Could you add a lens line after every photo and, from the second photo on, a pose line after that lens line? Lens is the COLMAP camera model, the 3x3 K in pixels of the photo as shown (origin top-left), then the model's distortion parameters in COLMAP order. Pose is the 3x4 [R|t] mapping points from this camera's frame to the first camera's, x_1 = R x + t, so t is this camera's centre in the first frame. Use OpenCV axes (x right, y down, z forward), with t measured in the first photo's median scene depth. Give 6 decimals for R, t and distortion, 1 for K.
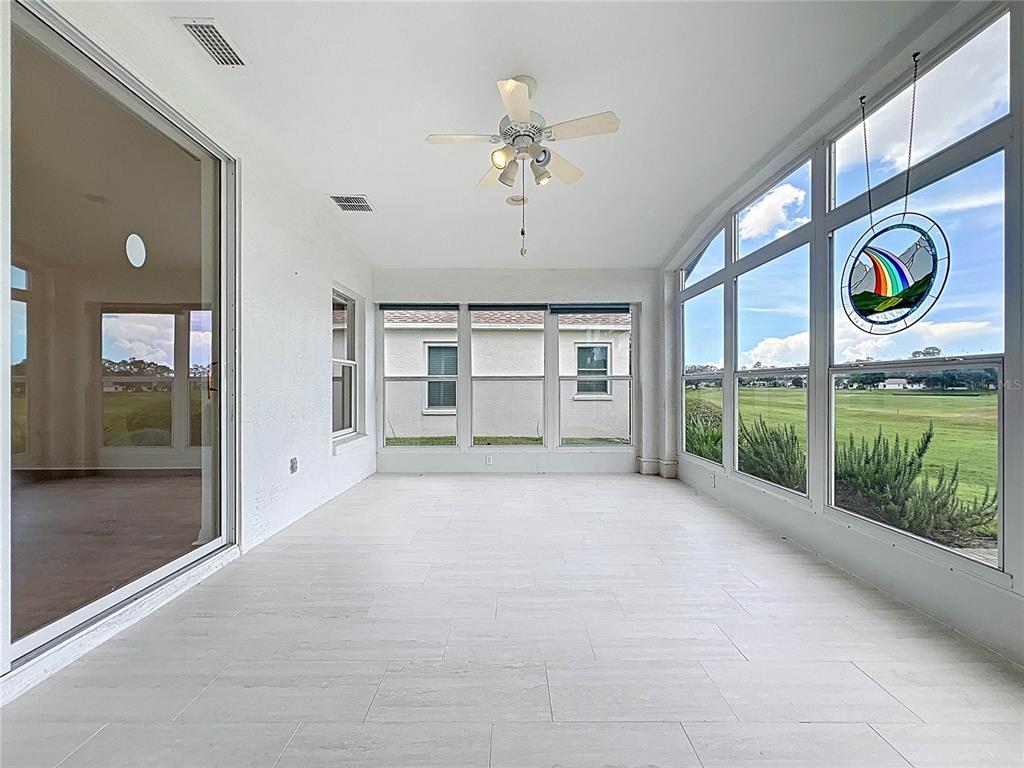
lens RADIAL K [[414.9, 0, 510.8], [0, 414.9, 384.8], [0, 0, 1]] dist [-0.001049, -0.000151]
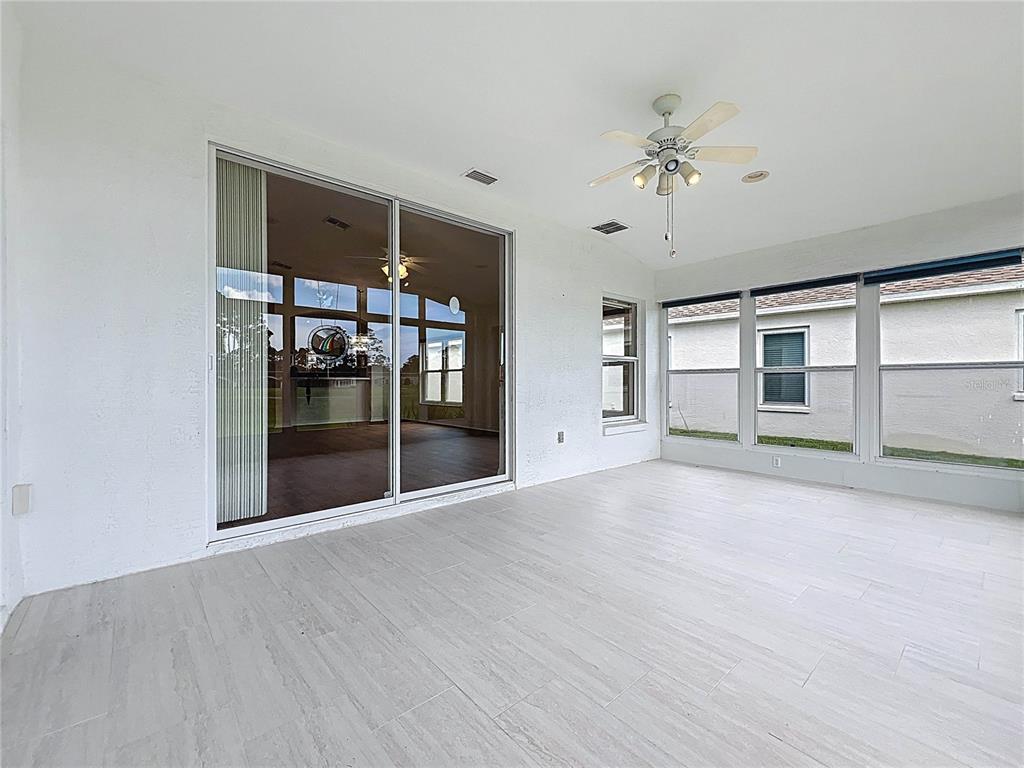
lens RADIAL K [[420.5, 0, 513.1], [0, 420.5, 377.2], [0, 0, 1]] dist [-0.001401, -0.000122]
pose [[0.659916, -0.006029, -0.751315, 0.266022], [0.004121, 0.999982, -0.004404, 0.002211], [0.751328, -0.000190, 0.659929, -0.016247]]
